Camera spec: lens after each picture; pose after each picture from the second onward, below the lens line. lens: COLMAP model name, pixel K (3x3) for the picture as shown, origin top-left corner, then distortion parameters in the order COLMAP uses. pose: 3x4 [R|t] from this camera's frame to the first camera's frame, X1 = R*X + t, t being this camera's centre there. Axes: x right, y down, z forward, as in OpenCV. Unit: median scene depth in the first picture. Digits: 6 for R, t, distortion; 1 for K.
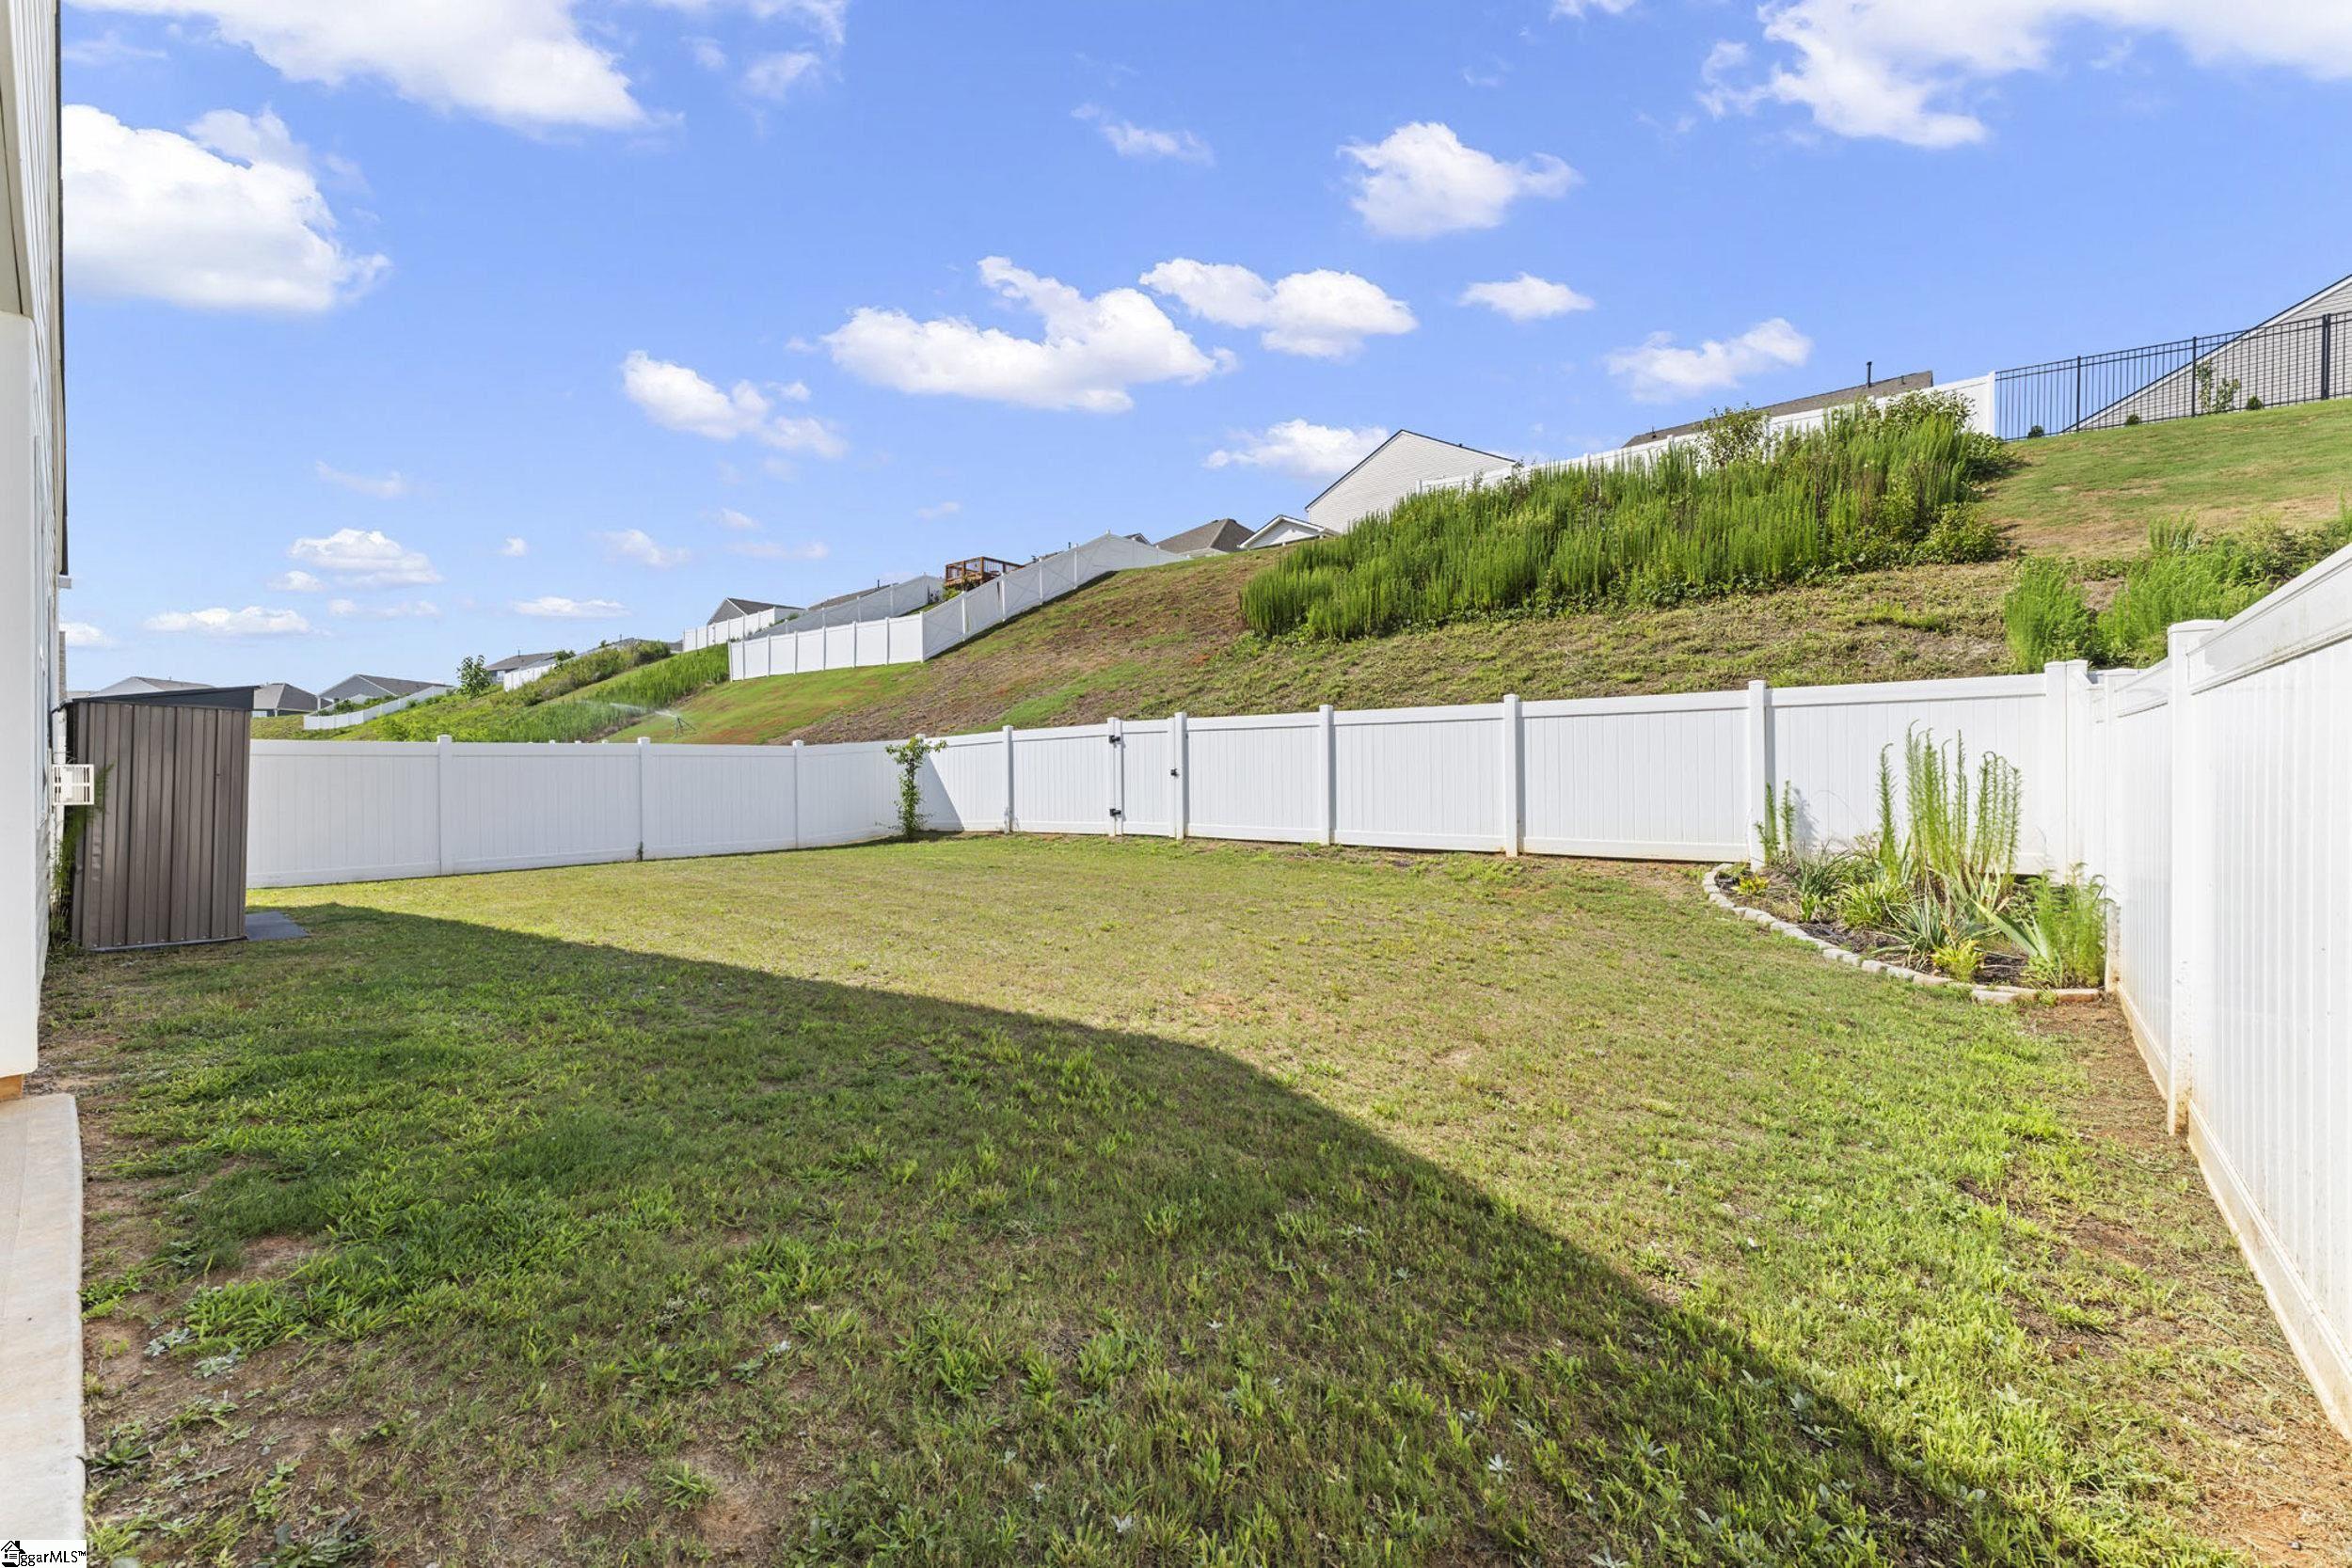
lens RADIAL K [[940.2, 0, 1169.2], [0, 940.2, 780.8], [0, 0, 1]] dist [-0.000570, -0.000272]
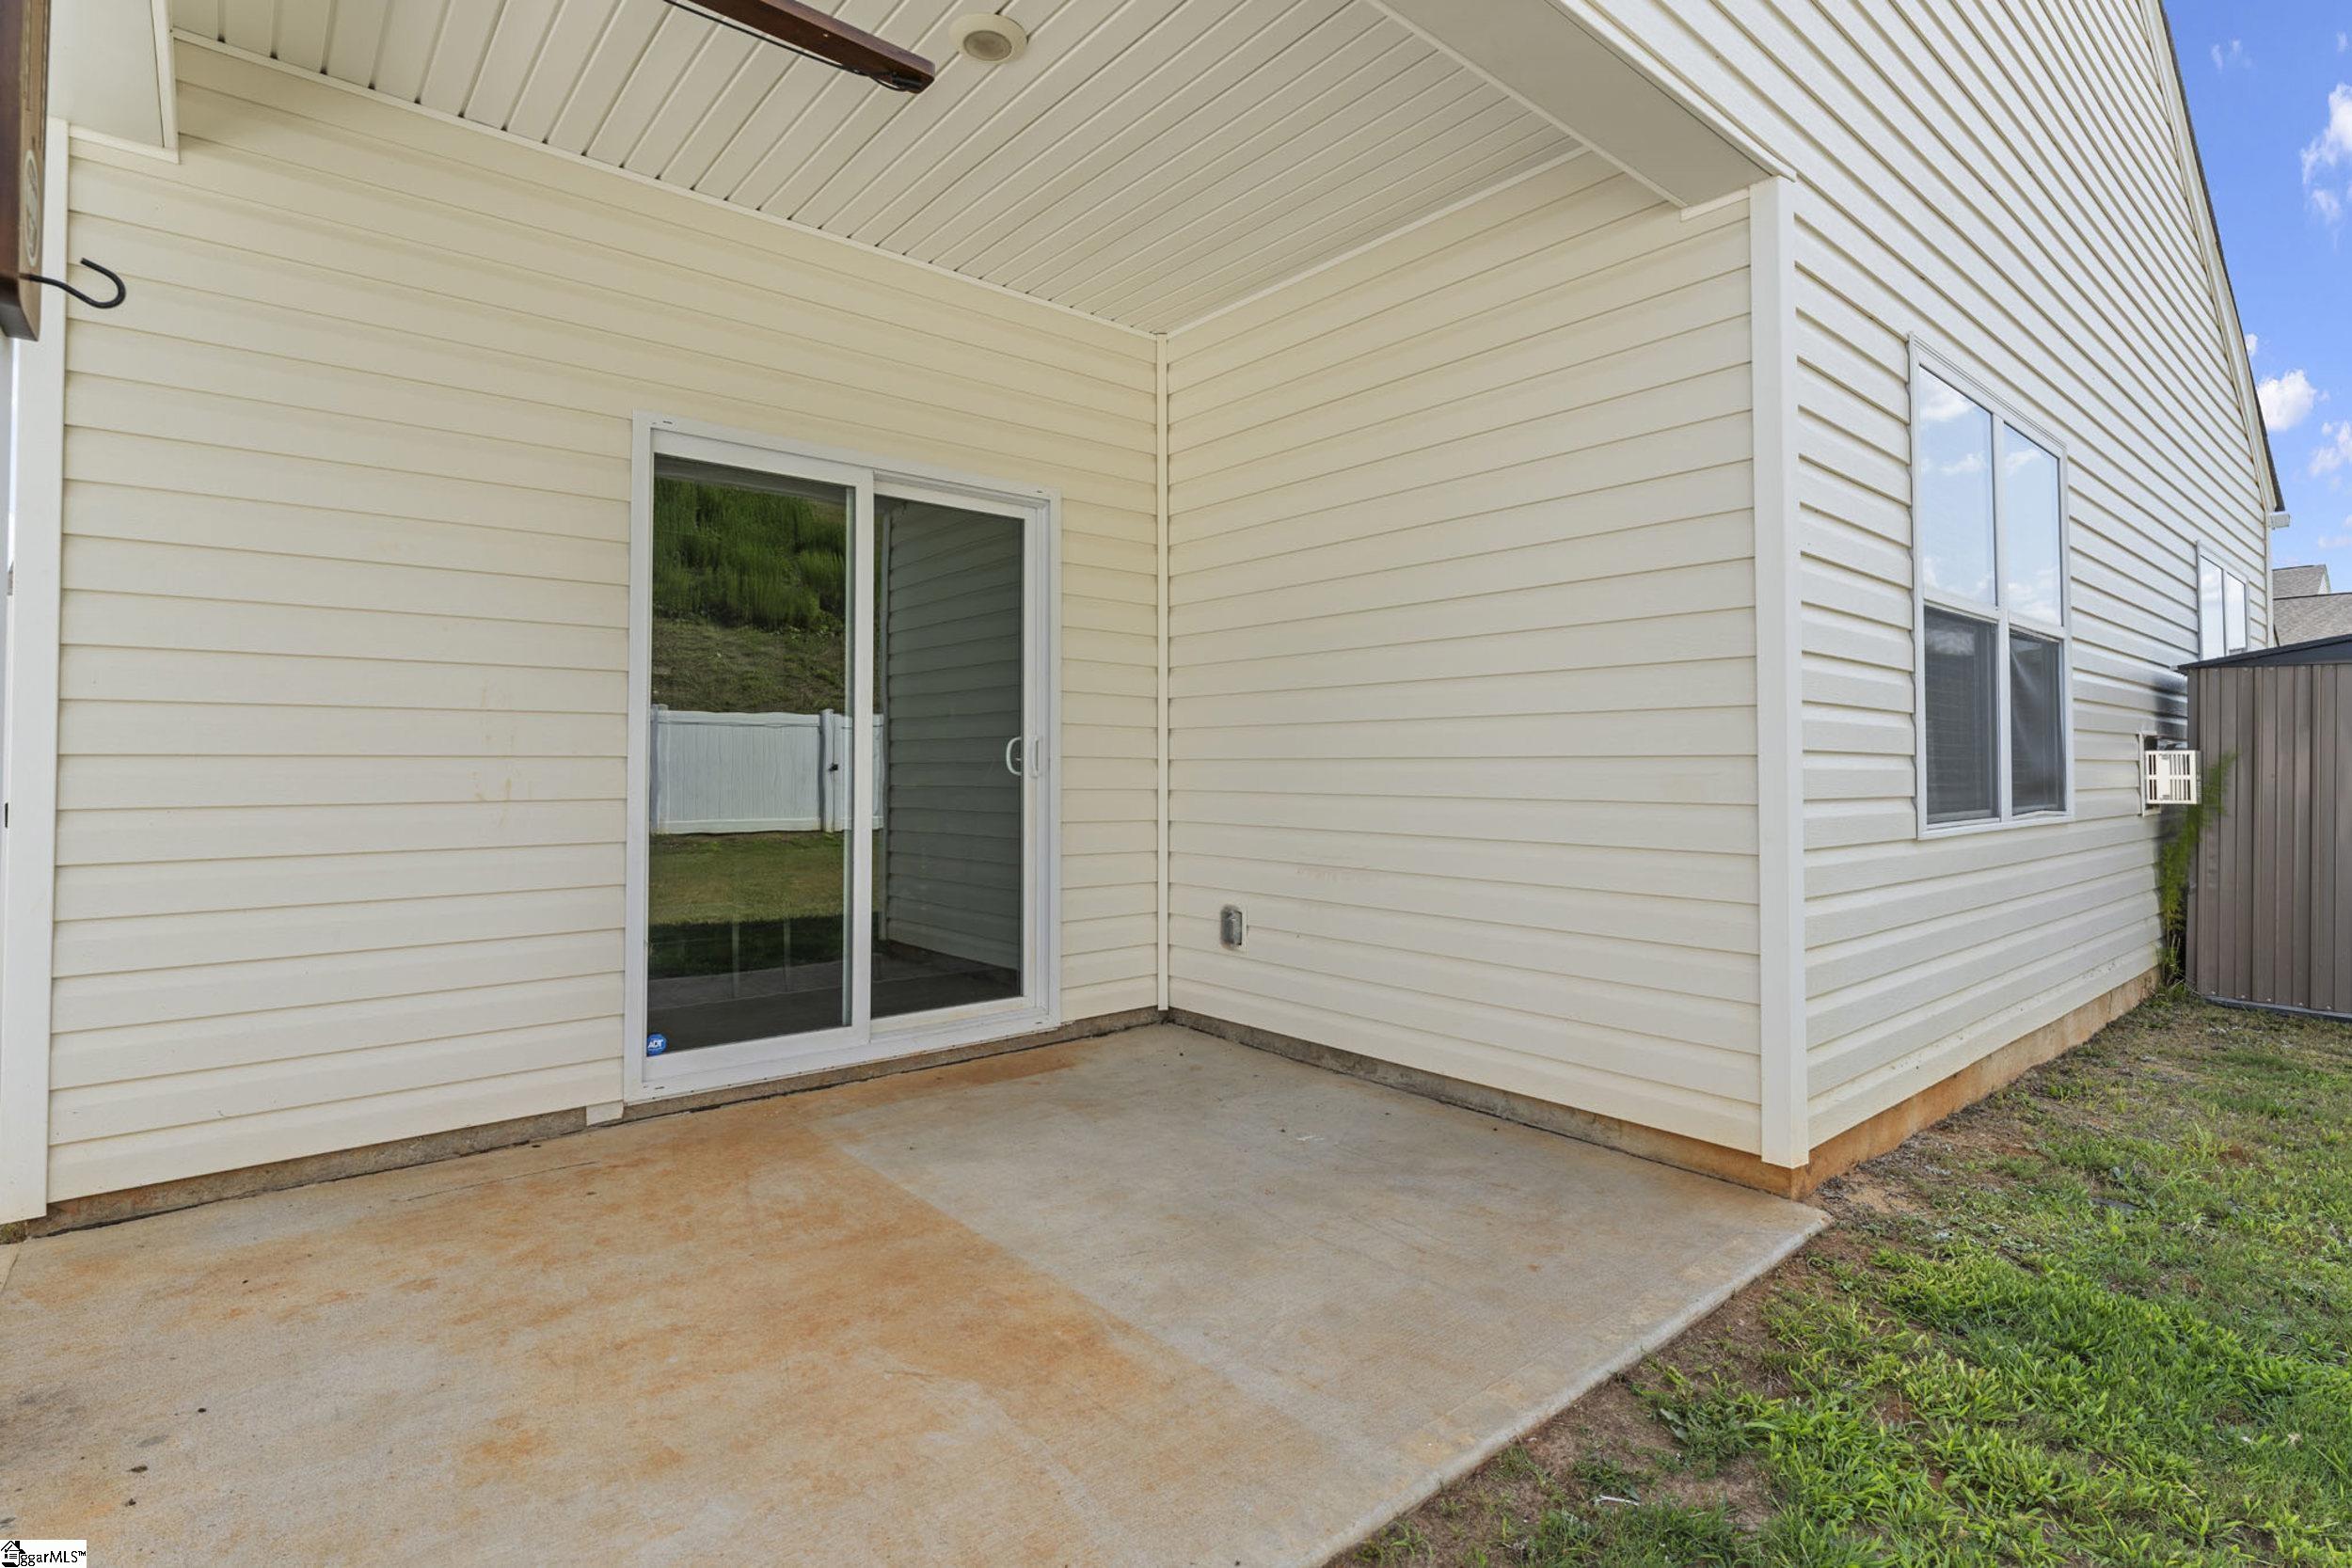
lens RADIAL K [[1140.9, 0, 1178.1], [0, 1140.9, 740.4], [0, 0, 1]] dist [-0.000146, -0.000093]
pose [[-0.152989, -0.017597, -0.988071, -0.116225], [-0.003880, 0.999844, -0.017206, -0.006550], [0.988220, 0.001201, -0.153034, 0.328058]]
